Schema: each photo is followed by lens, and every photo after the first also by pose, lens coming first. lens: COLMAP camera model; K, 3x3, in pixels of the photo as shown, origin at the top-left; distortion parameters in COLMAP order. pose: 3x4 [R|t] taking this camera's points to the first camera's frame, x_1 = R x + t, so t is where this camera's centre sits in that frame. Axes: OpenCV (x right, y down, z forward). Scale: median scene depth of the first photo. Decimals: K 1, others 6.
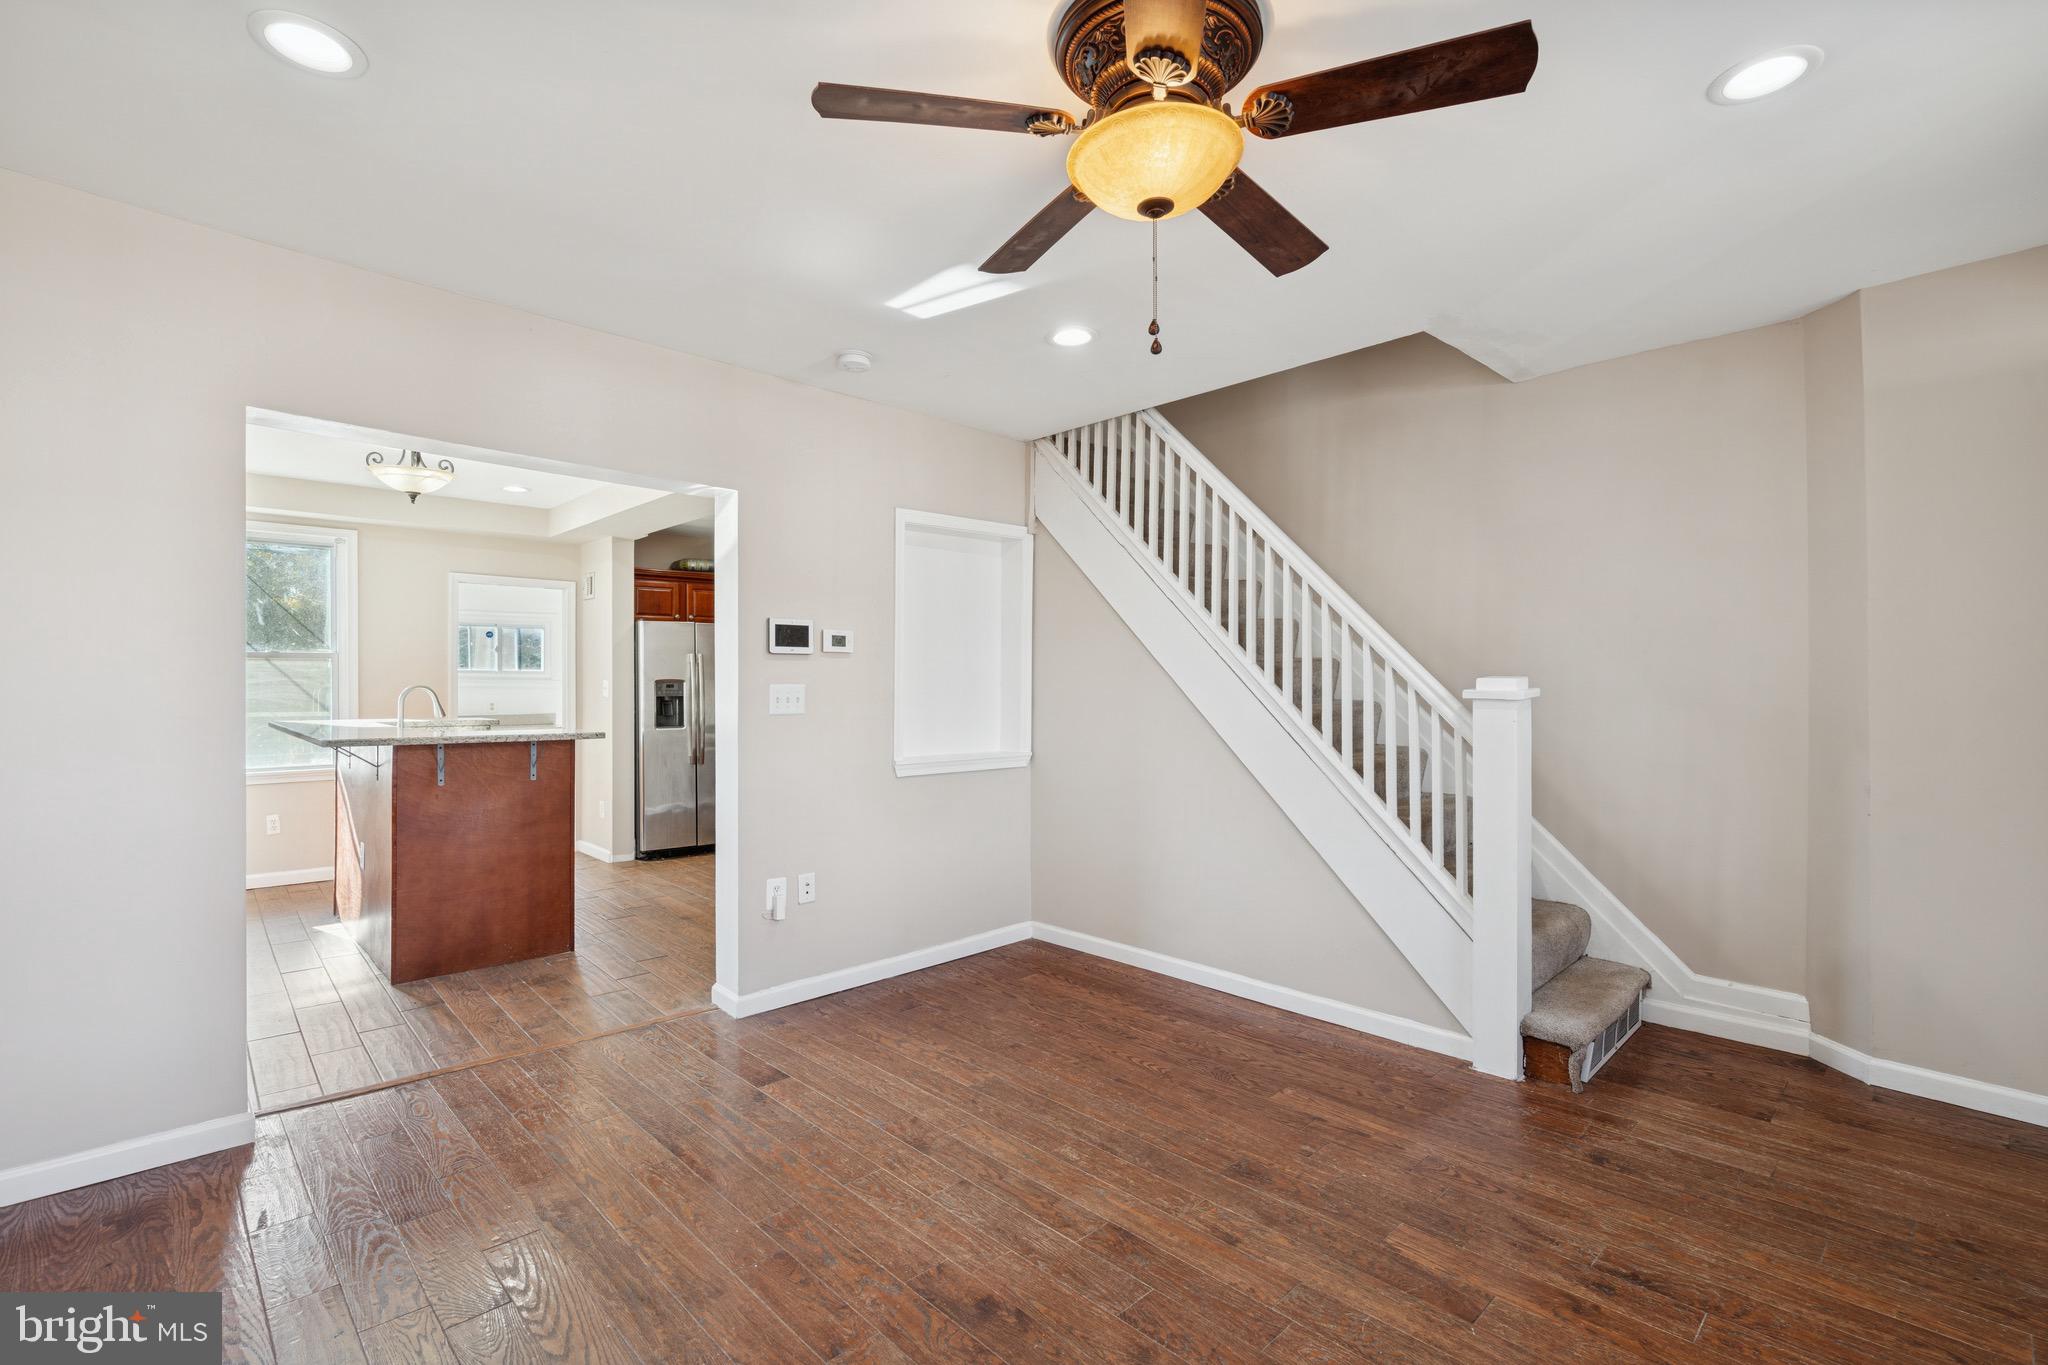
lens RADIAL K [[922.4, 0, 1032.4], [0, 922.4, 681.1], [0, 0, 1]] dist [-0.001594, 0.000163]
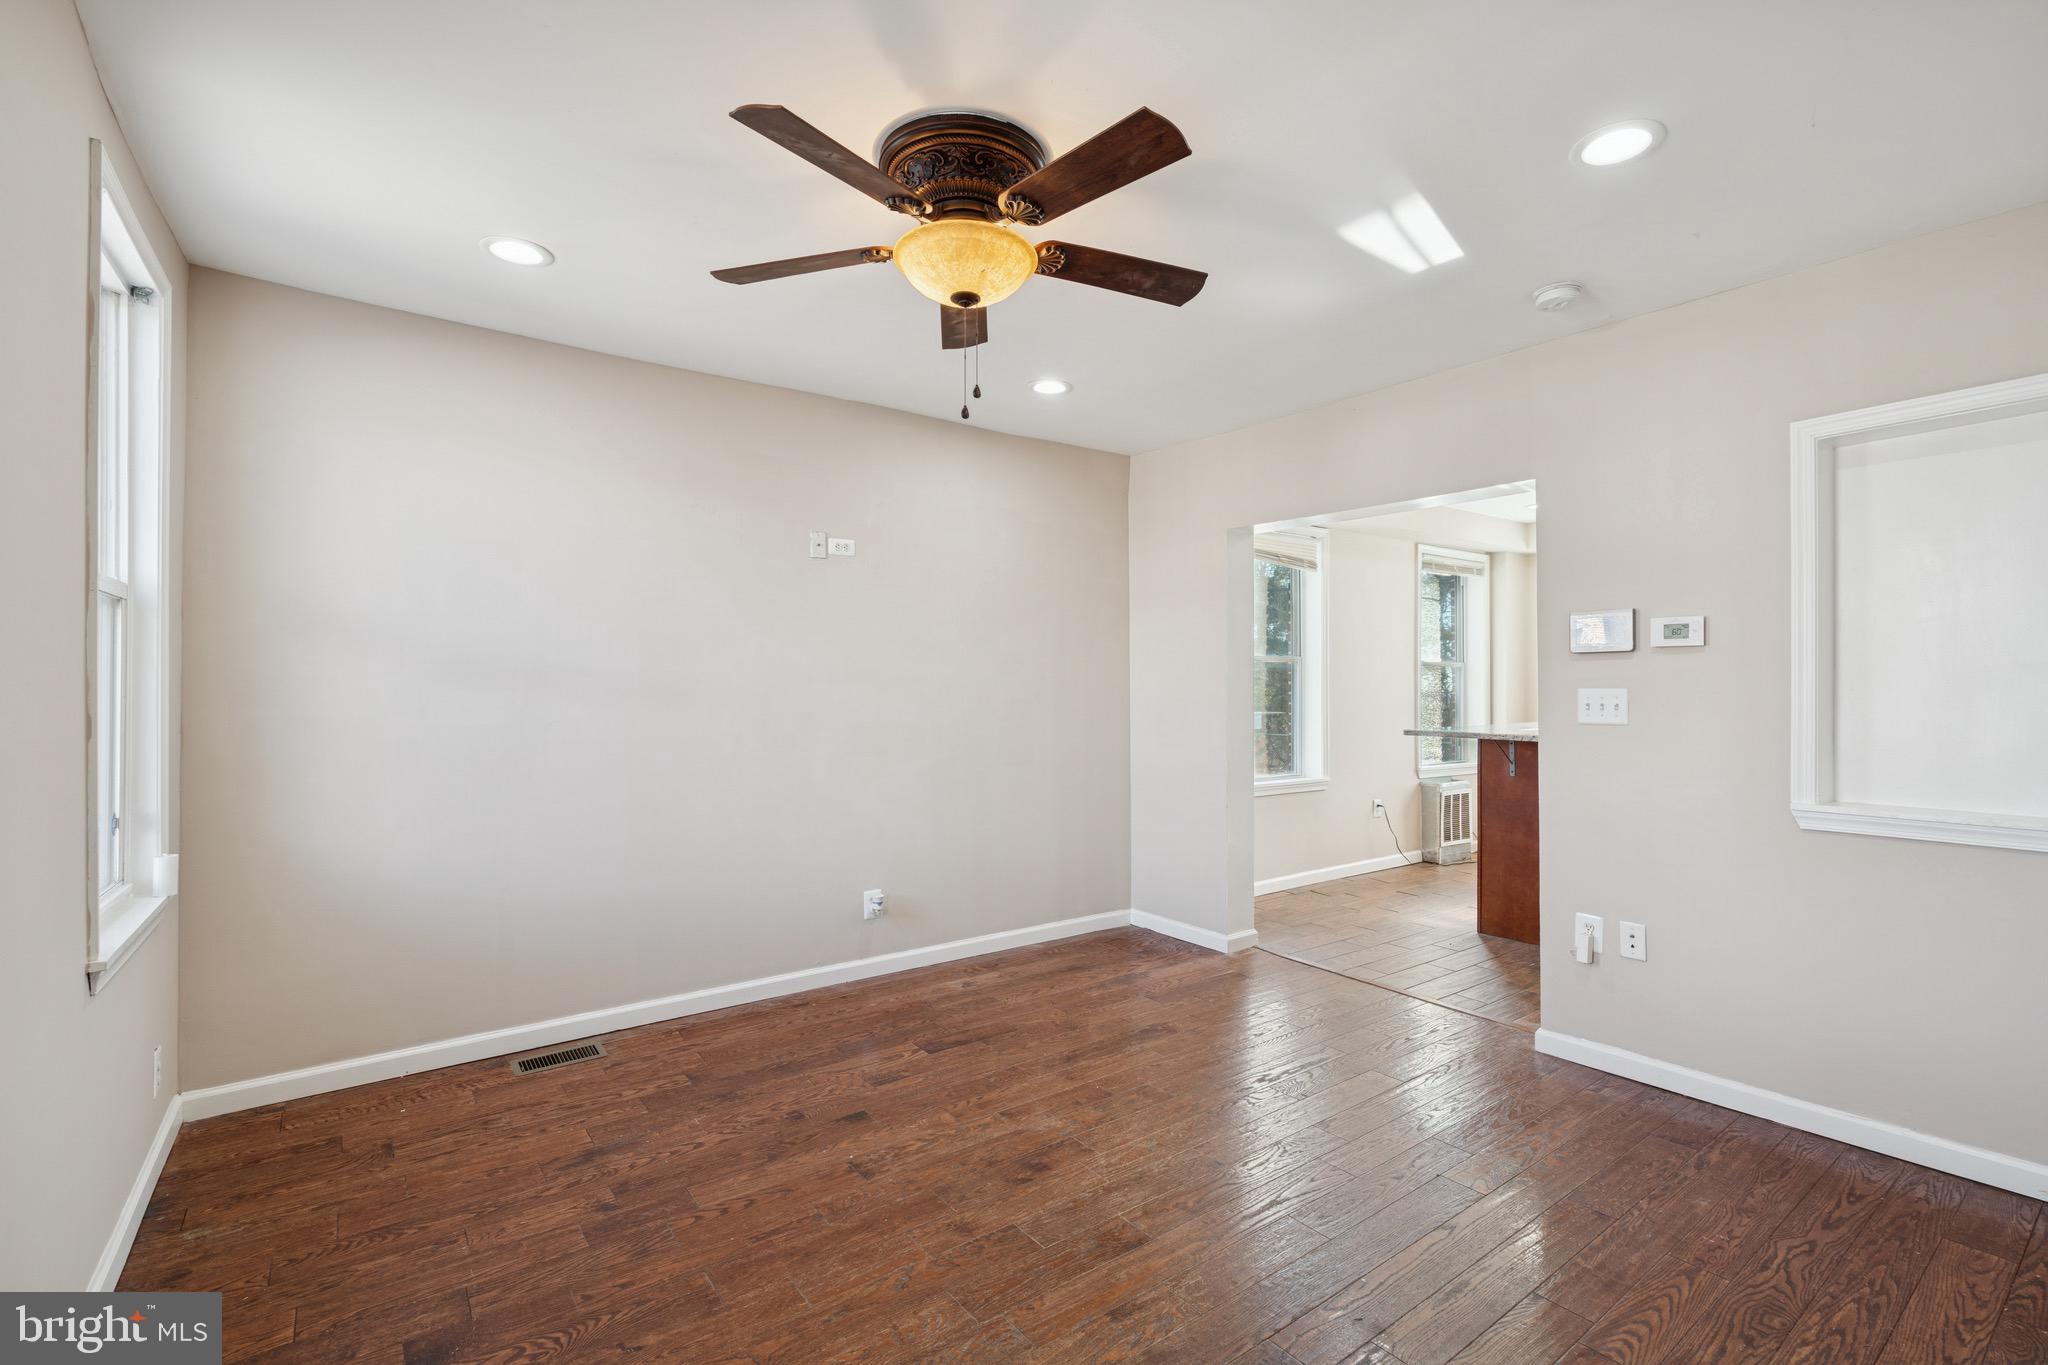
lens RADIAL K [[922.4, 0, 1032.4], [0, 922.4, 681.1], [0, 0, 1]] dist [-0.001594, 0.000163]
pose [[-0.128167, -0.010817, -0.991694, 0.793588], [0.004226, 0.999925, -0.011453, 0.005374], [0.991744, -0.005659, -0.128111, 0.739885]]
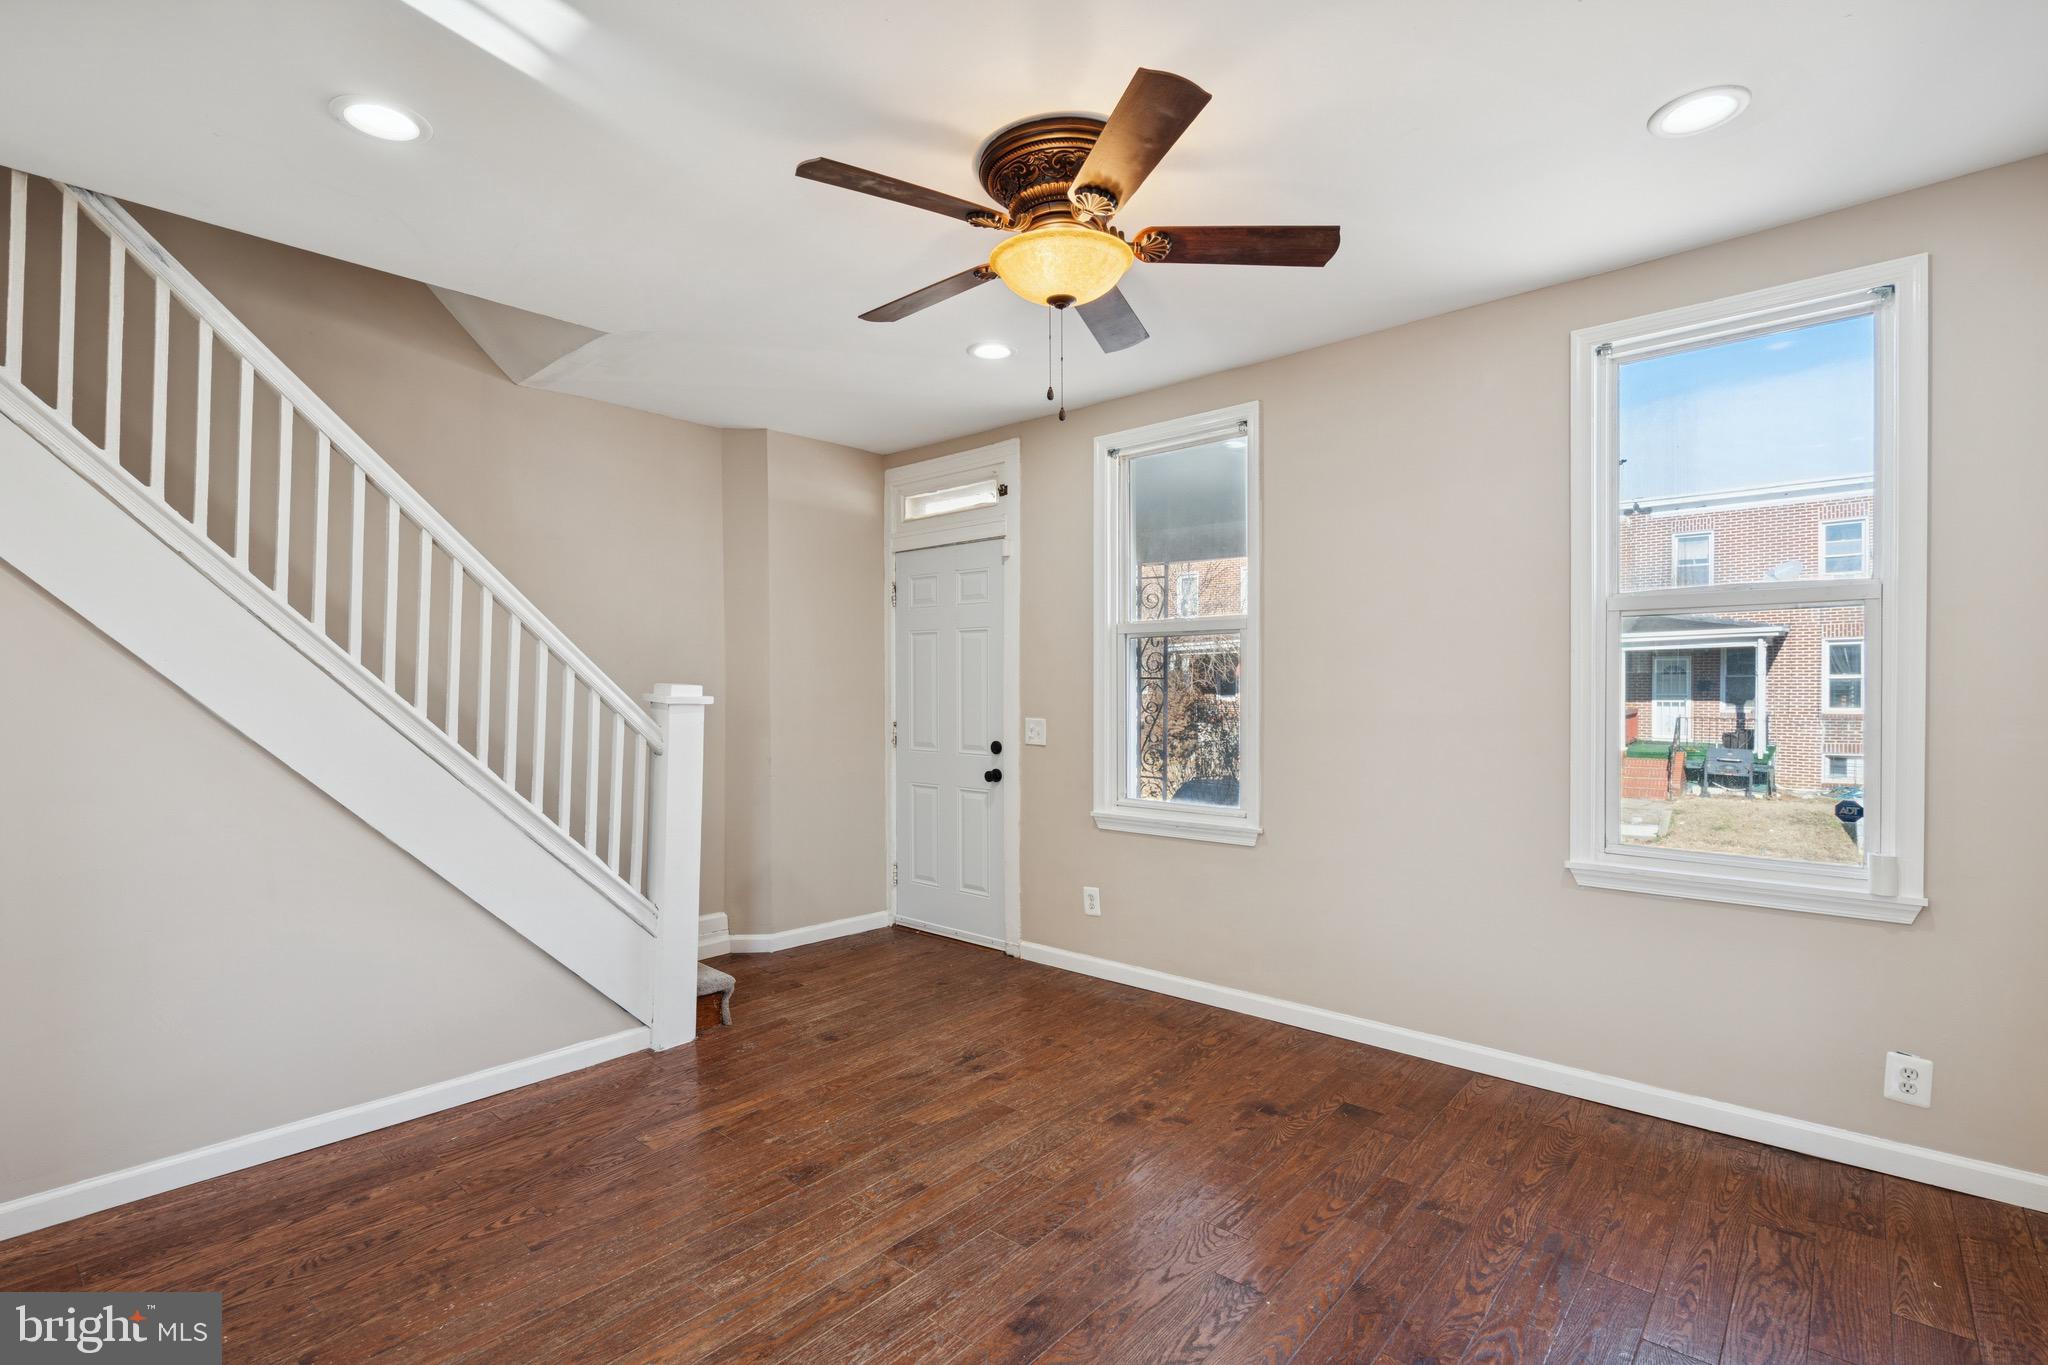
lens RADIAL K [[944.9, 0, 1019.3], [0, 944.9, 693.3], [0, 0, 1]] dist [-0.001911, -0.000143]
pose [[-0.071119, -0.004469, 0.997458, -0.664681], [0.002287, 0.999987, 0.004643, 0.001664], [-0.997465, 0.002611, -0.071108, 0.683975]]
